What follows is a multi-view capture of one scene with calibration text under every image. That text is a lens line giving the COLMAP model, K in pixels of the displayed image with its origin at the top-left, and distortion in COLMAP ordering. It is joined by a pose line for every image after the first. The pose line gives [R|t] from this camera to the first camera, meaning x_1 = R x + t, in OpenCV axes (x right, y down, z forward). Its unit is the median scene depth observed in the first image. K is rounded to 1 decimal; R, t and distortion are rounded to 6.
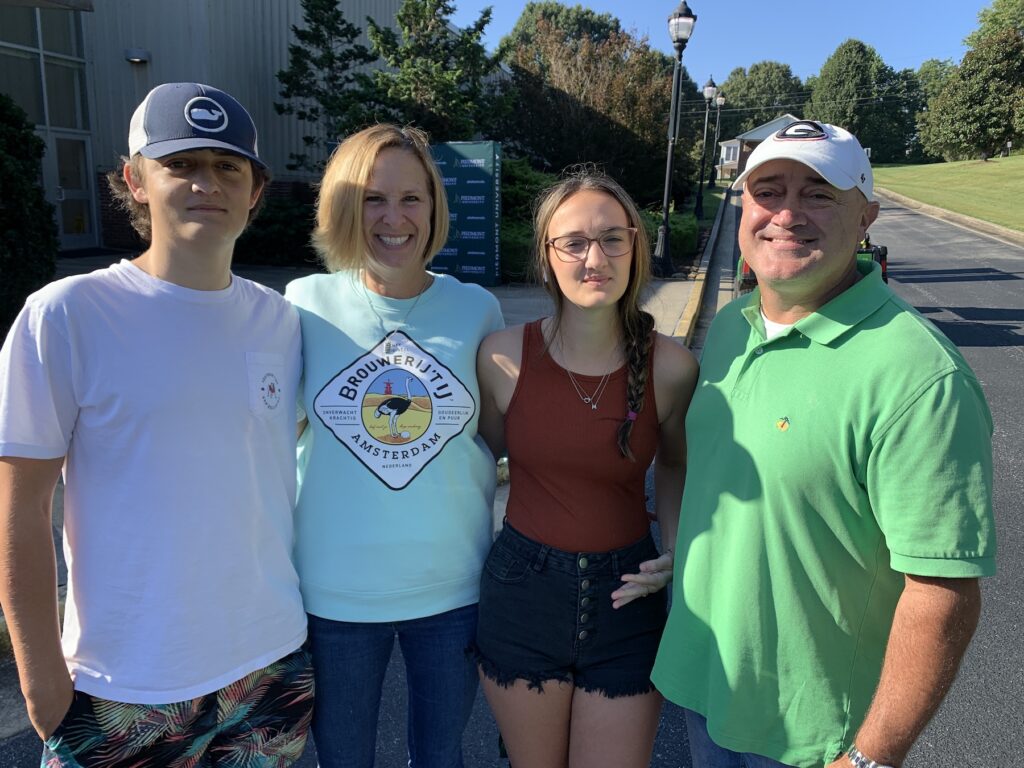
lens RADIAL K [[824.5, 0, 516.6], [0, 824.5, 384.4], [0, 0, 1]] dist [0.043024, -0.010419]
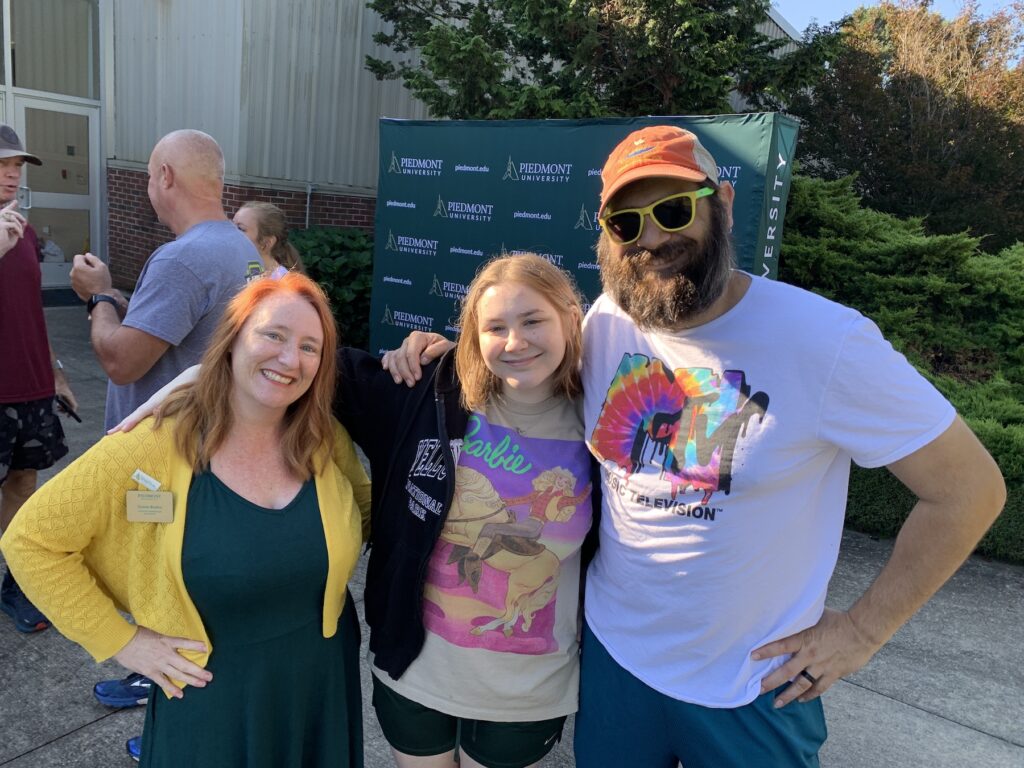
lens RADIAL K [[824.5, 0, 506.9], [0, 824.5, 383.4], [0, 0, 1]] dist [0.043024, -0.010419]
pose [[0.939543, 0.128435, -0.317434, -0.004184], [-0.139438, 0.990157, -0.012087, -0.087841], [0.312757, 0.055619, 0.948203, 0.346575]]
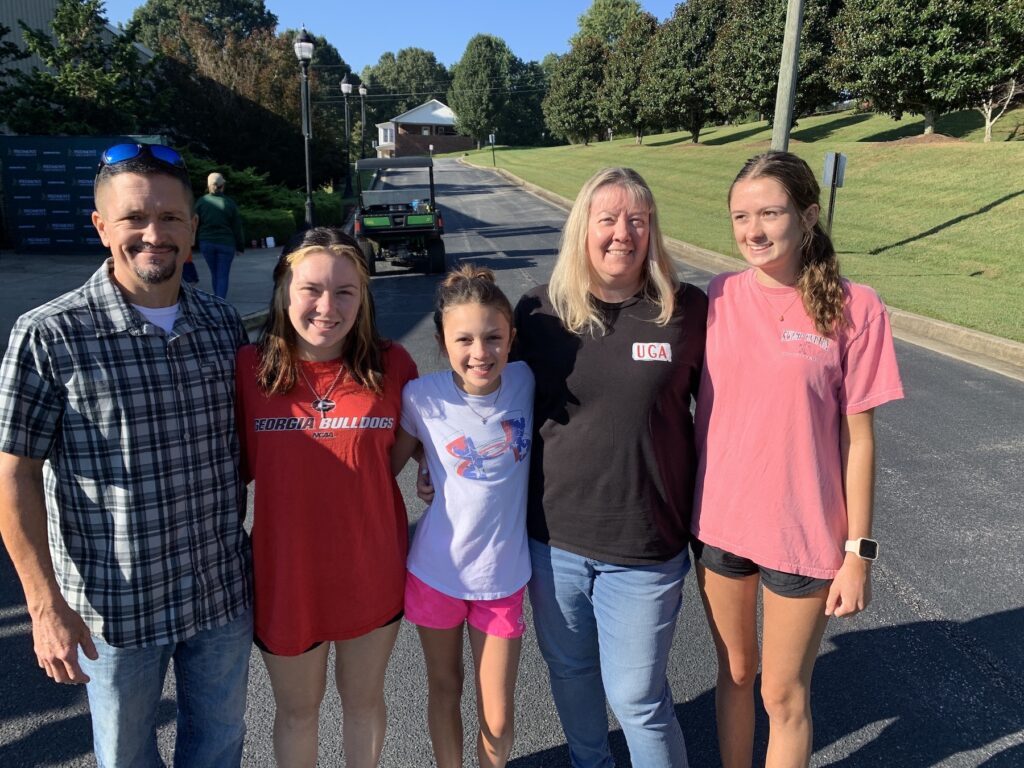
lens RADIAL K [[824.5, 0, 508.0], [0, 824.5, 381.4], [0, 0, 1]] dist [0.043024, -0.010419]
pose [[0.930580, -0.103506, 0.351152, -0.007731], [0.096536, 0.994628, 0.037350, 0.032215], [-0.353131, -0.000859, 0.935573, -0.150437]]
